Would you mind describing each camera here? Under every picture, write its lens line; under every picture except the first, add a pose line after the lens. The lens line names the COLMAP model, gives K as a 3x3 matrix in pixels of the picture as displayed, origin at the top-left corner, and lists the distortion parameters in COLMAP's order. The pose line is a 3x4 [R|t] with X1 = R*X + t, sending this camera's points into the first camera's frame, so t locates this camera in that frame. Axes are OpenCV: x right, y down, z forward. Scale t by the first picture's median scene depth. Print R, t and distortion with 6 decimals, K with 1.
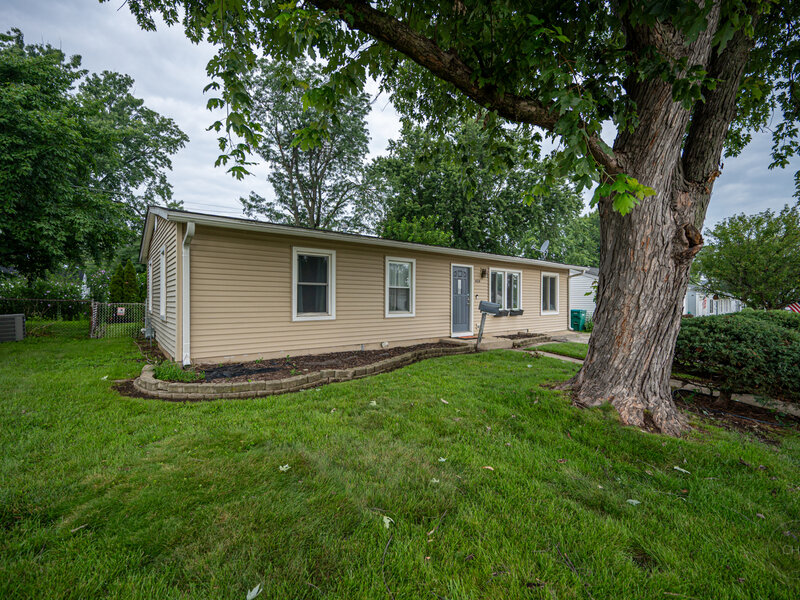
lens RADIAL K [[356.1, 0, 401.9], [0, 356.1, 301.2], [0, 0, 1]] dist [0.001348, 0.000578]
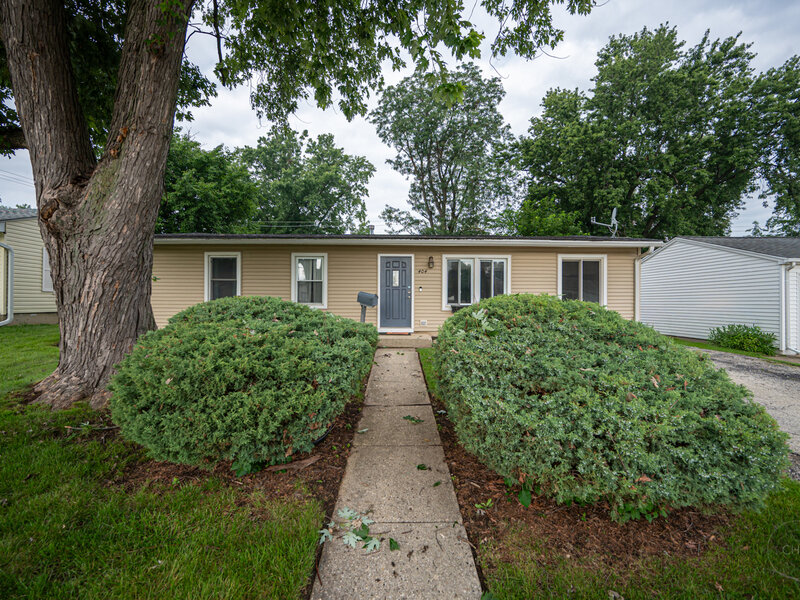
lens RADIAL K [[368.3, 0, 400.0], [0, 368.3, 300.0], [0, 0, 1]] dist [-0.000019, 0.000090]
pose [[0.773818, -0.004701, -0.633390, 0.585794], [-0.006959, 0.999849, -0.015923, 0.022630], [0.633369, 0.016729, 0.773669, 0.203912]]
